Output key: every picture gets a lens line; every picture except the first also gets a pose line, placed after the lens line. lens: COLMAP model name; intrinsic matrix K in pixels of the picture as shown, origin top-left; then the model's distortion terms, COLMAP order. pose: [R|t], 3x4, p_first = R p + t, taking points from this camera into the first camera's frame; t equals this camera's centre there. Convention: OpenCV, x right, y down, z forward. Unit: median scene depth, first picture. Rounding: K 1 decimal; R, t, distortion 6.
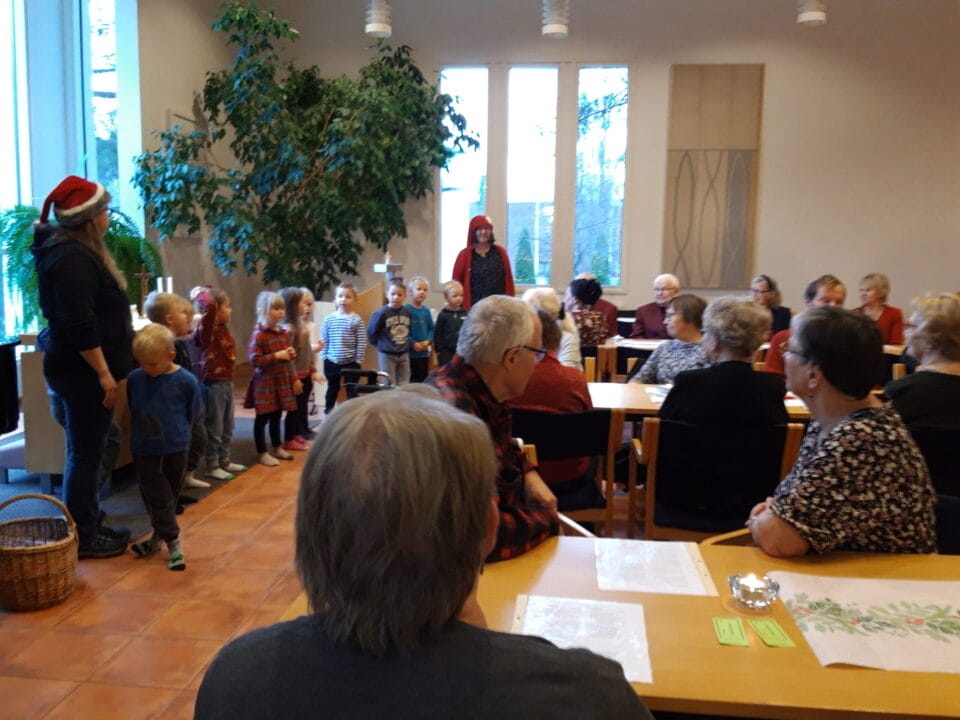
lens RADIAL K [[876.9, 0, 486.5], [0, 876.9, 357.3], [0, 0, 1]] dist [0.078380, -0.155427]
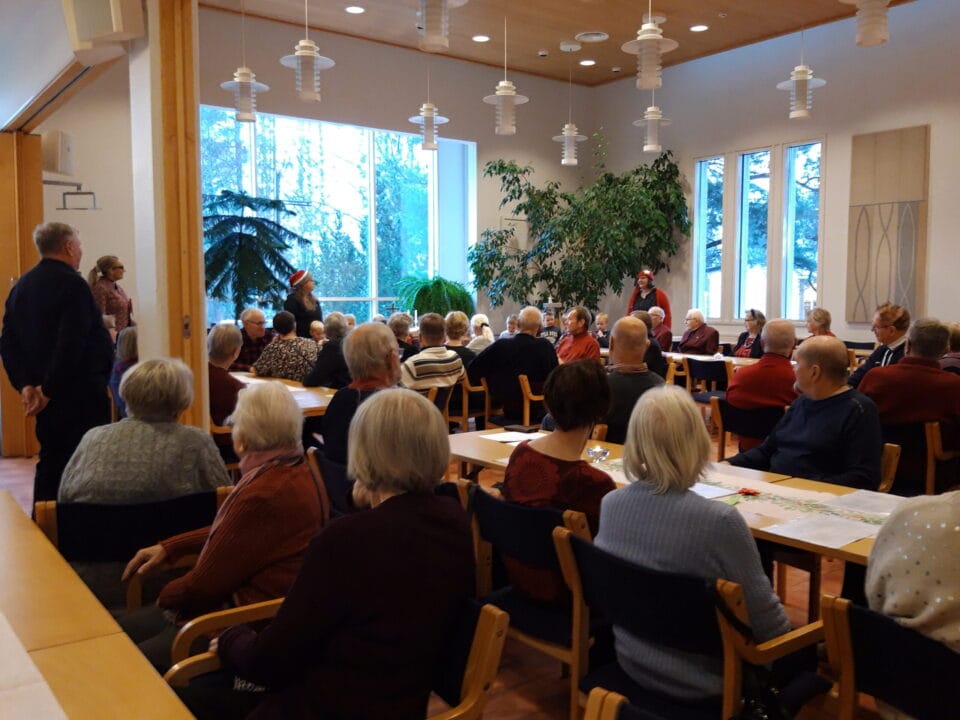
lens RADIAL K [[869.9, 0, 480.0], [0, 869.9, 360.0], [0, 0, 1]] dist [0.110756, -0.235815]
pose [[0.680945, 0.041032, -0.731184, 0.931602], [-0.074501, 0.997131, -0.013427, 0.030939], [0.728535, 0.063617, 0.682048, -0.199283]]
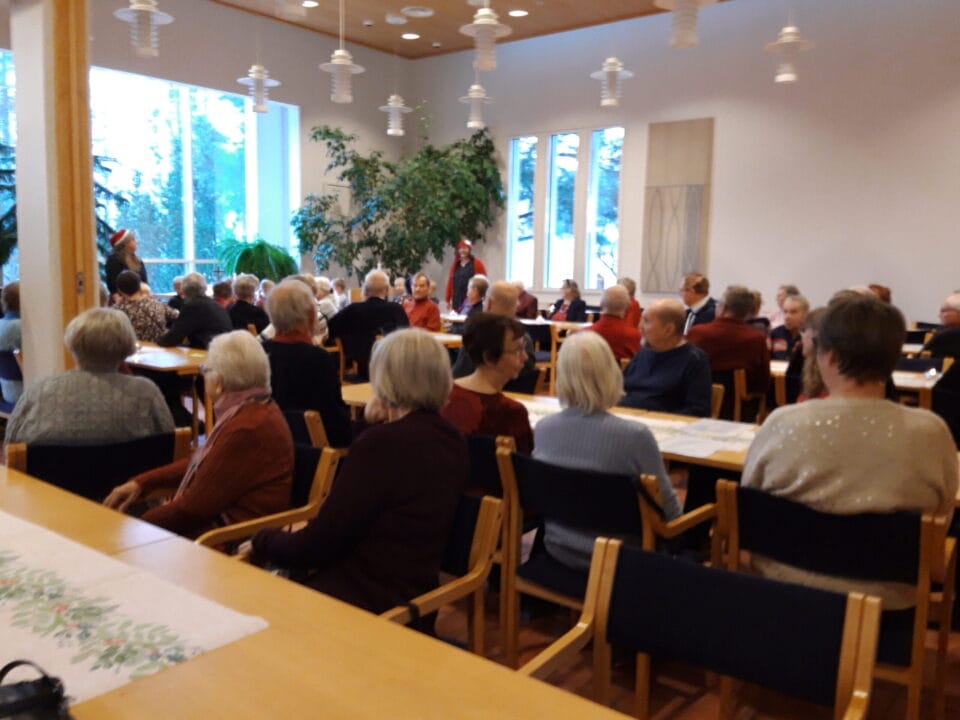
lens RADIAL K [[869.9, 0, 480.0], [0, 869.9, 360.0], [0, 0, 1]] dist [0.110756, -0.235815]
pose [[0.834397, 0.062544, -0.547605, 0.924660], [-0.071463, 0.997431, 0.005030, 0.045166], [0.546512, 0.034937, 0.836722, -0.292999]]
